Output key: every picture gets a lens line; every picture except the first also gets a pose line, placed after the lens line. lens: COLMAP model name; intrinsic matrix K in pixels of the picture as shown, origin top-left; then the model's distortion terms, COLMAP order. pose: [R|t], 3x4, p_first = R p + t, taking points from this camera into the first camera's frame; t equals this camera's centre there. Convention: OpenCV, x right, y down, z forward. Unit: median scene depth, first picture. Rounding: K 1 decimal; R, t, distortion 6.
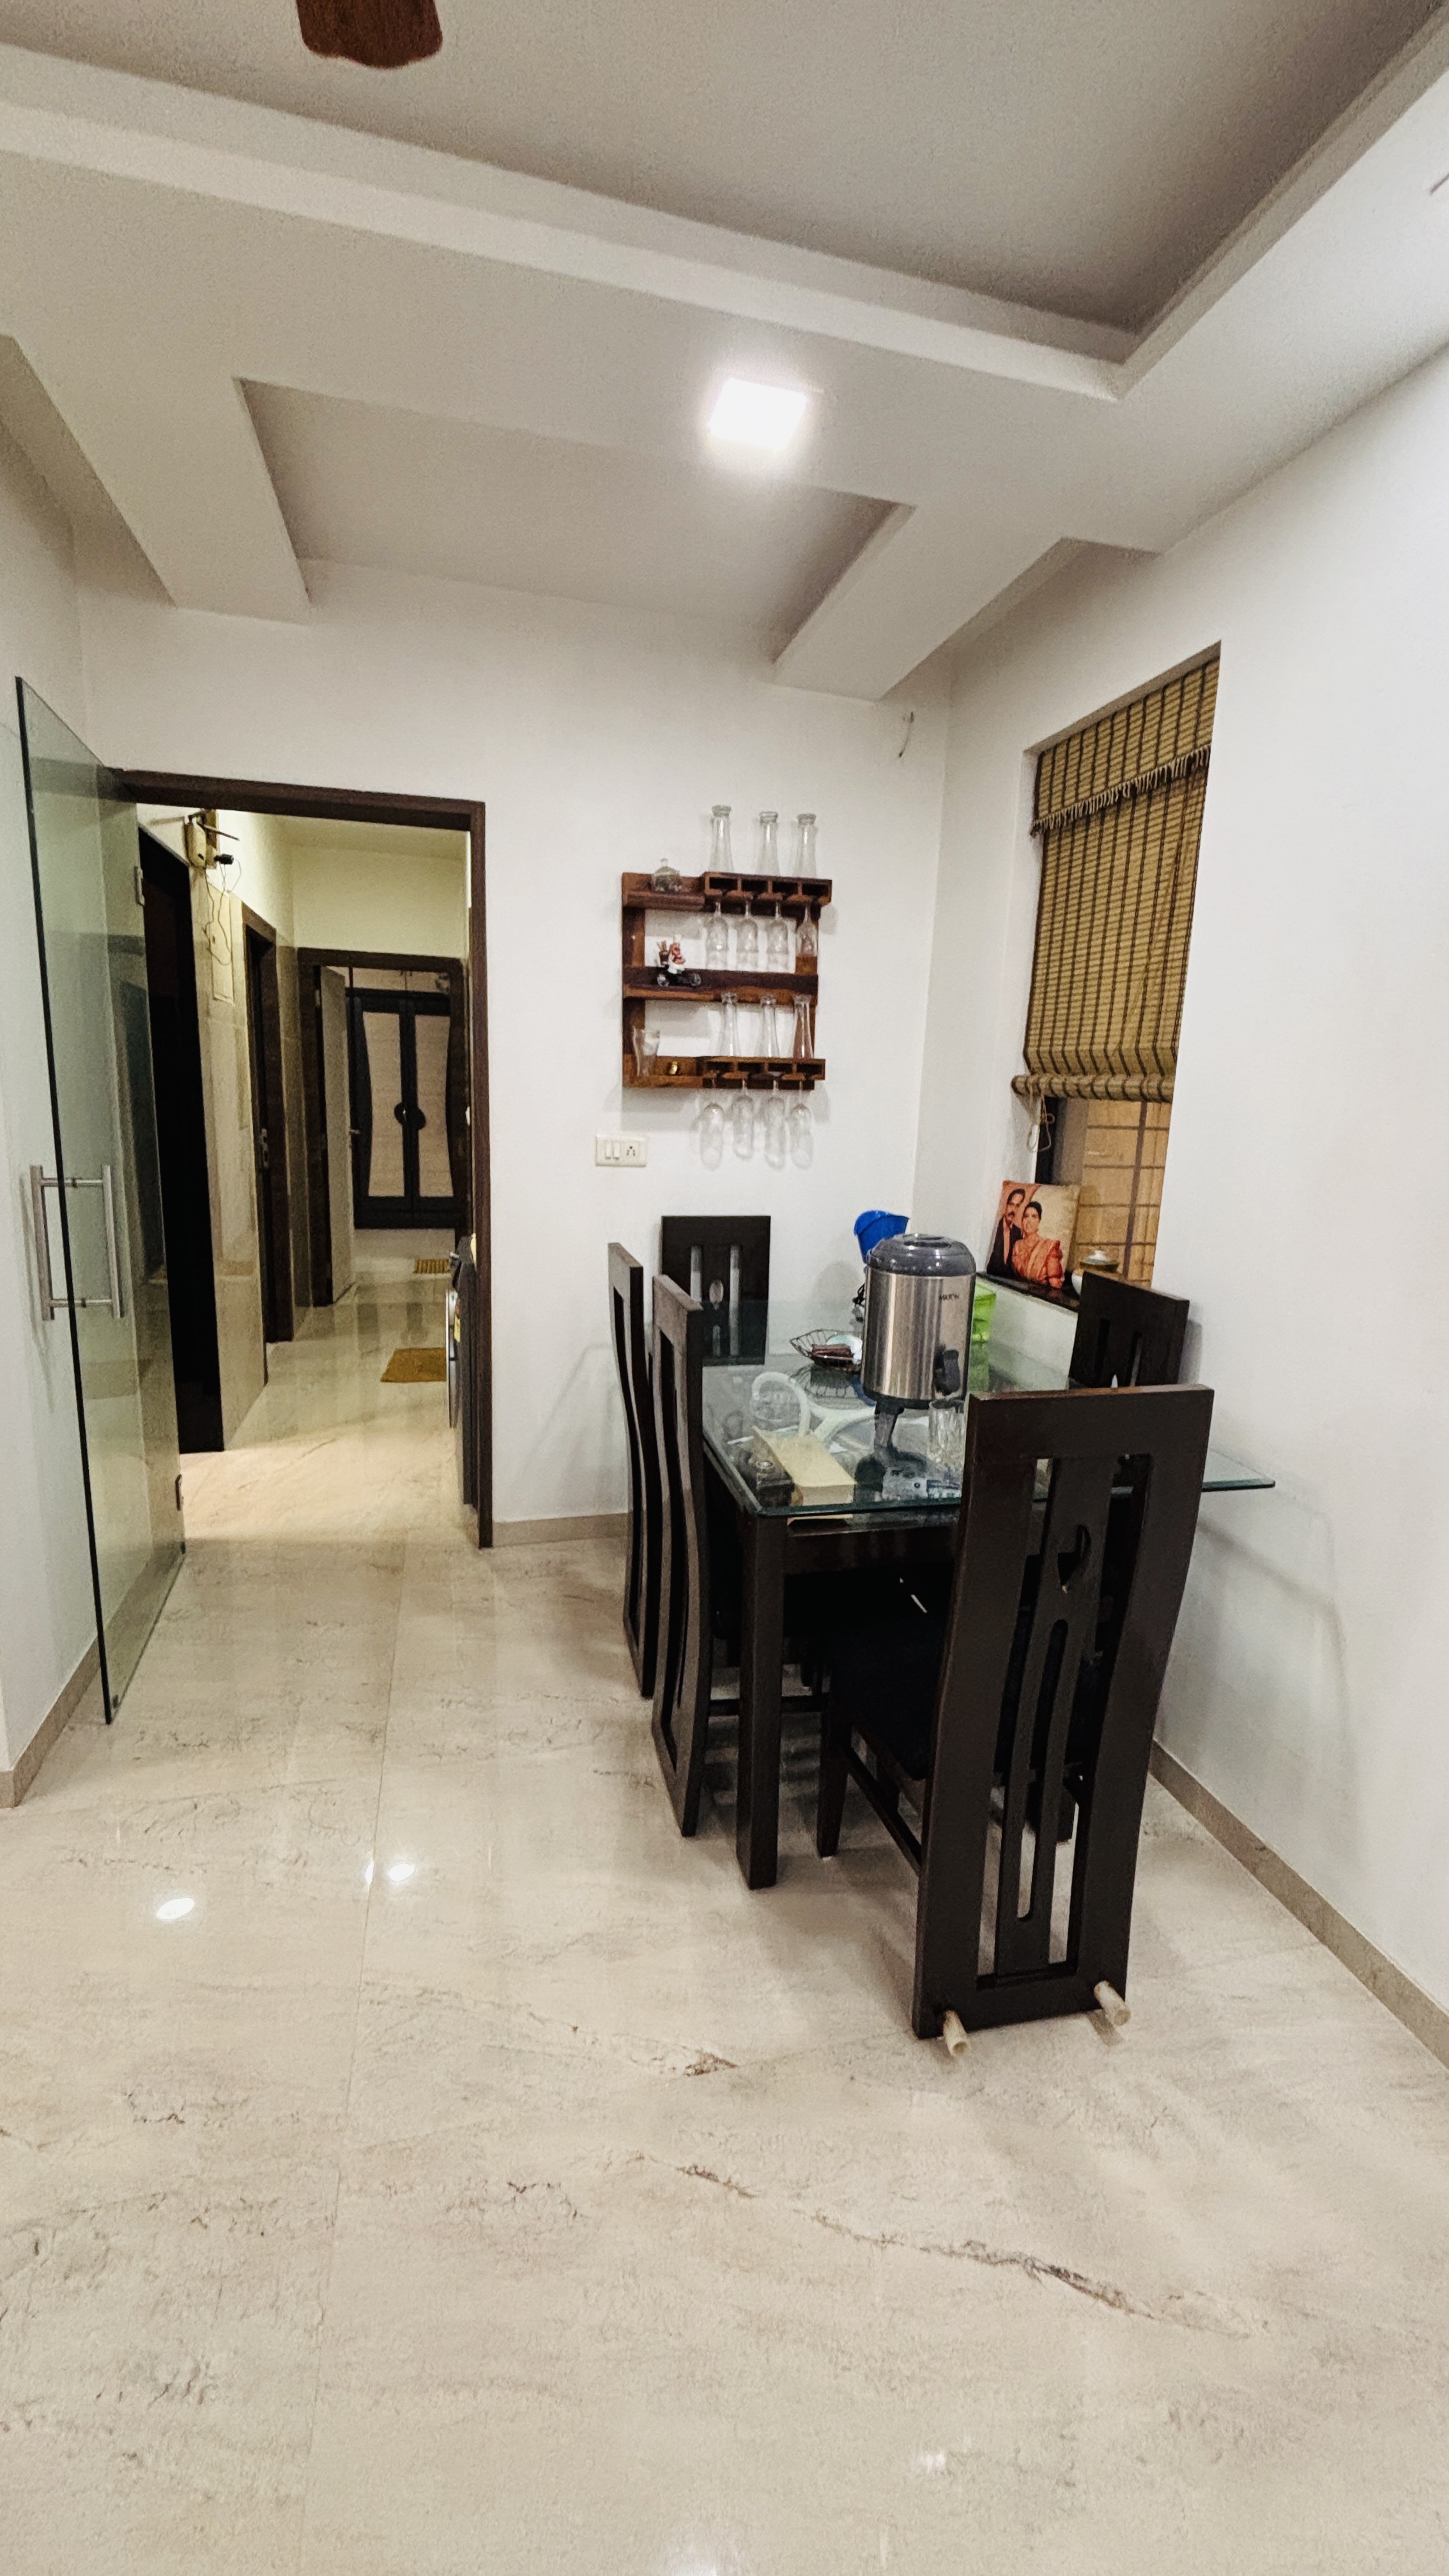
lens RADIAL K [[1031.8, 0, 727.7], [0, 1031.8, 1280.9], [0, 0, 1]] dist [0.011644, 0.000009]
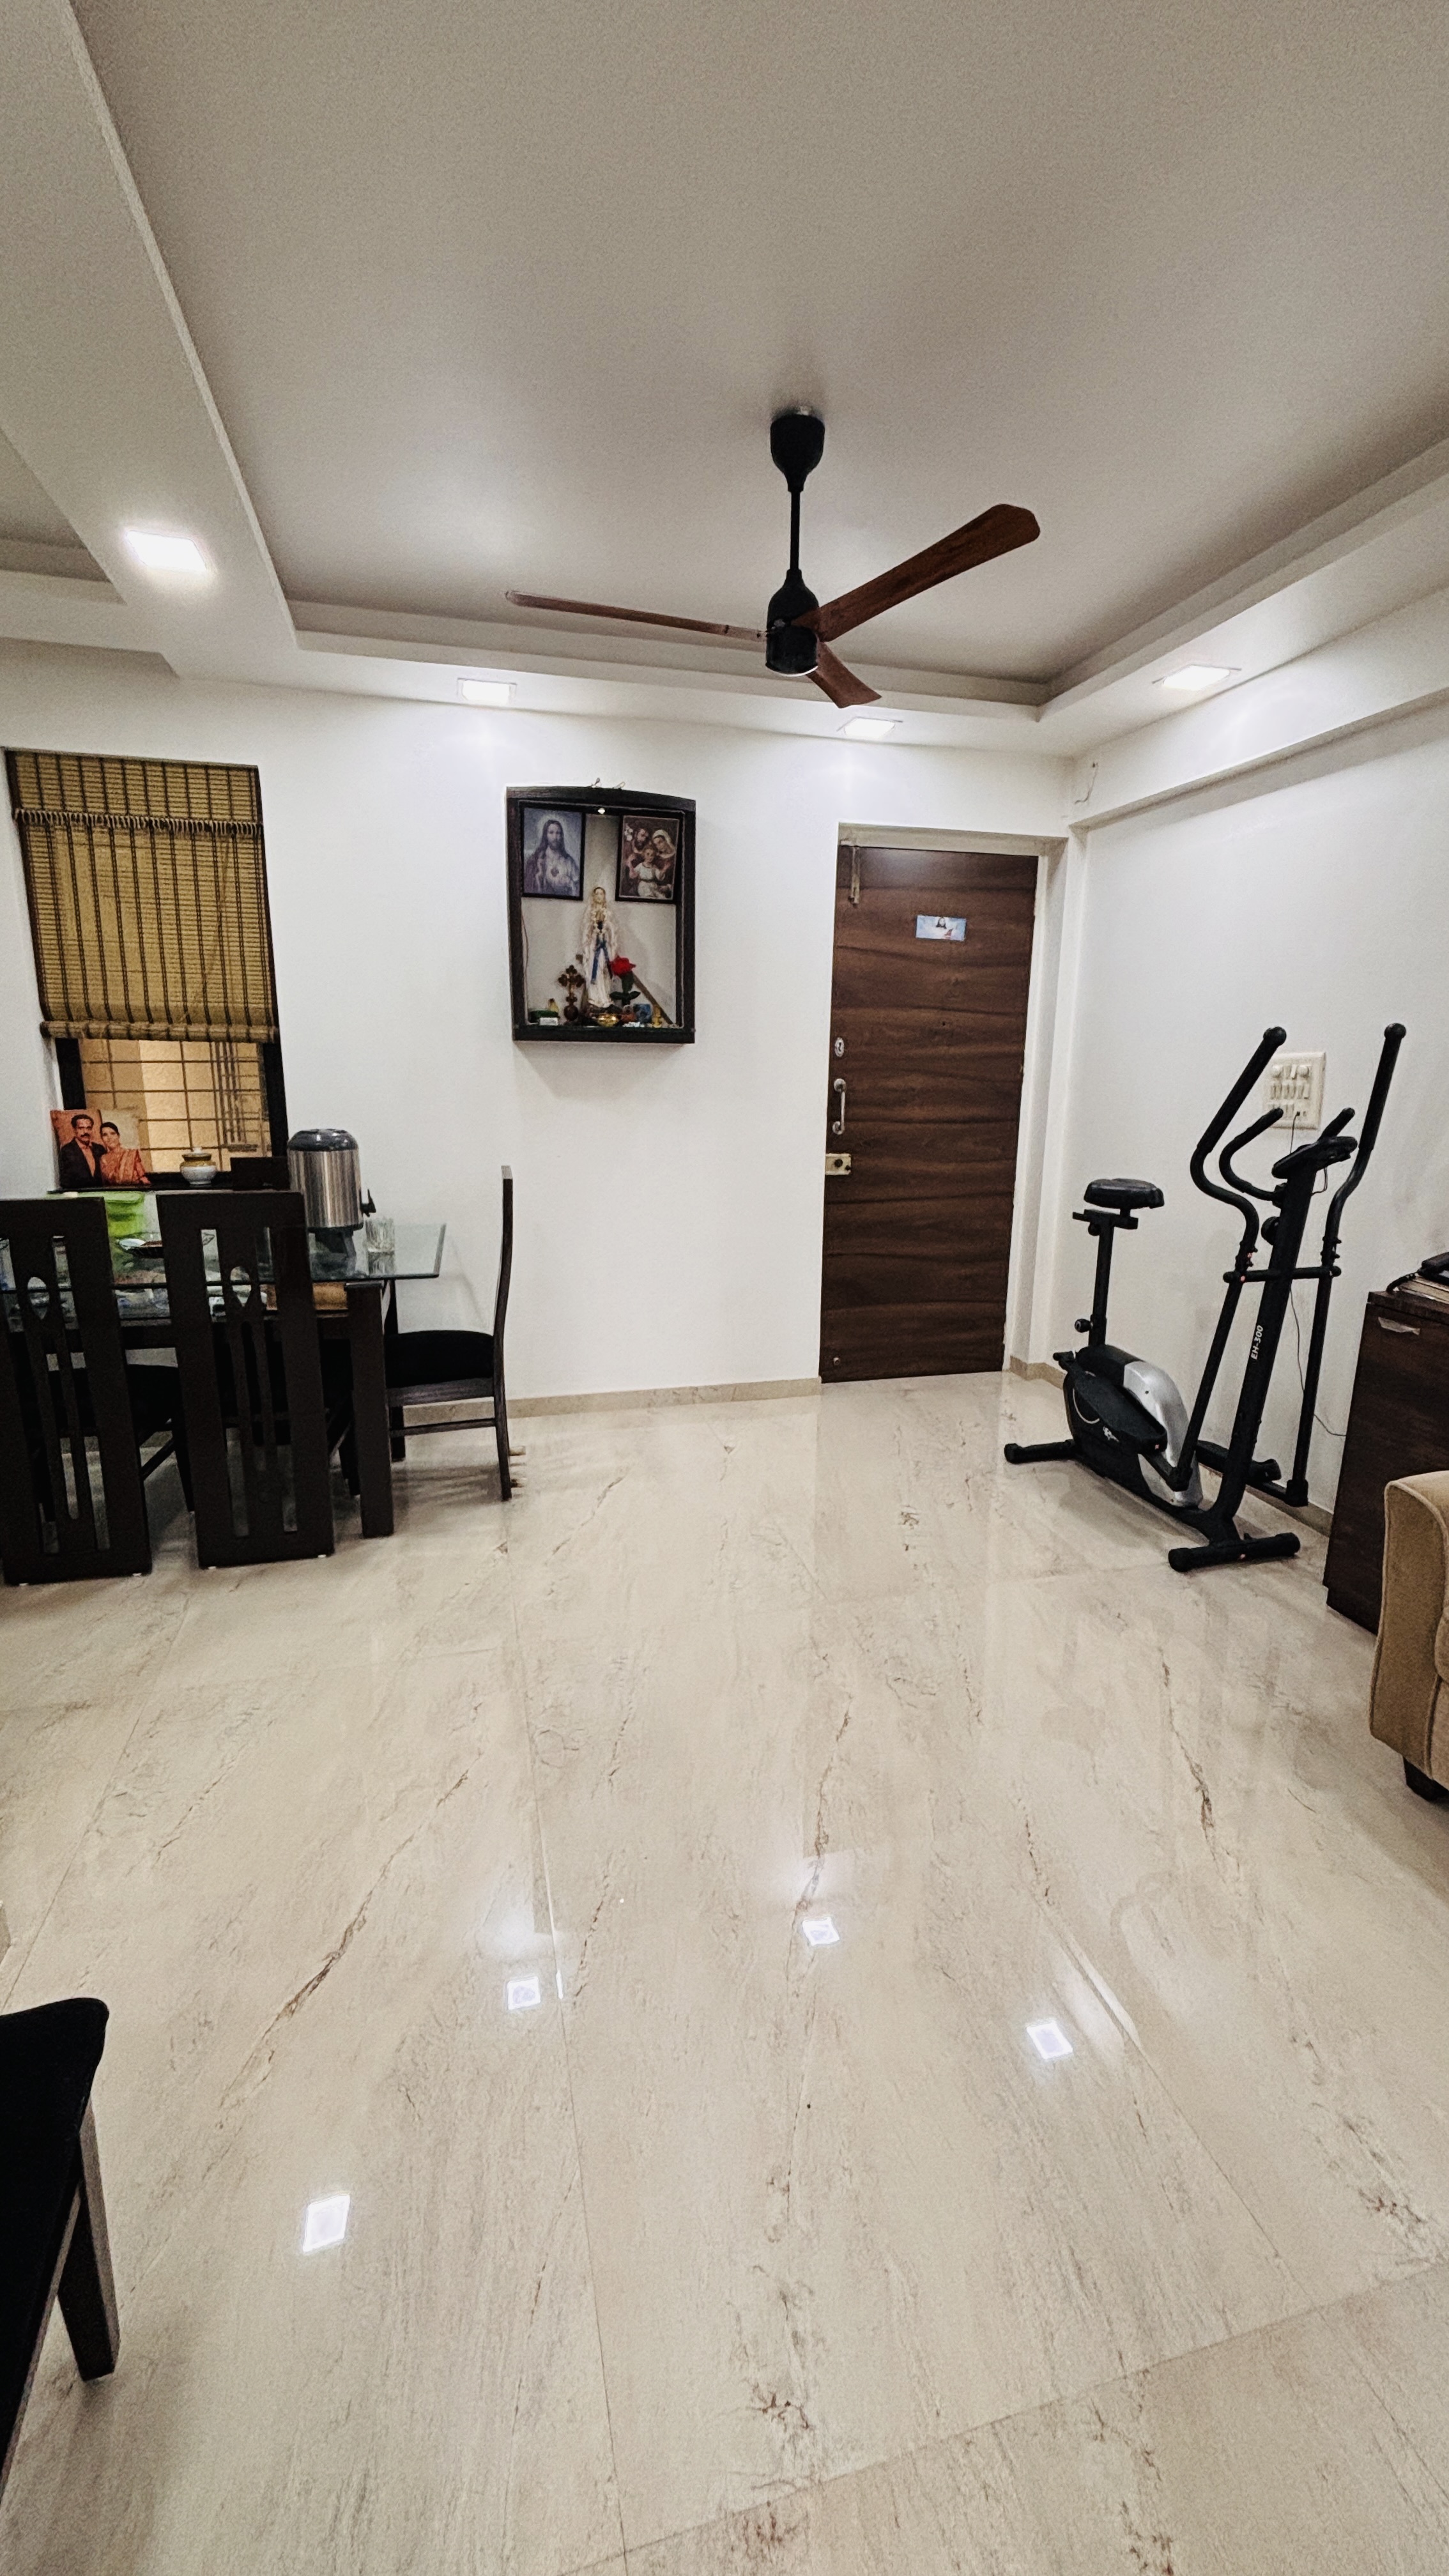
lens RADIAL K [[1031.8, 0, 727.7], [0, 1031.8, 1280.9], [0, 0, 1]] dist [0.011644, 0.000009]
pose [[0.002917, -0.239528, 0.970885, -1.182343], [0.181632, 0.954867, 0.235030, -0.062254], [-0.983362, 0.175659, 0.046291, 0.277384]]
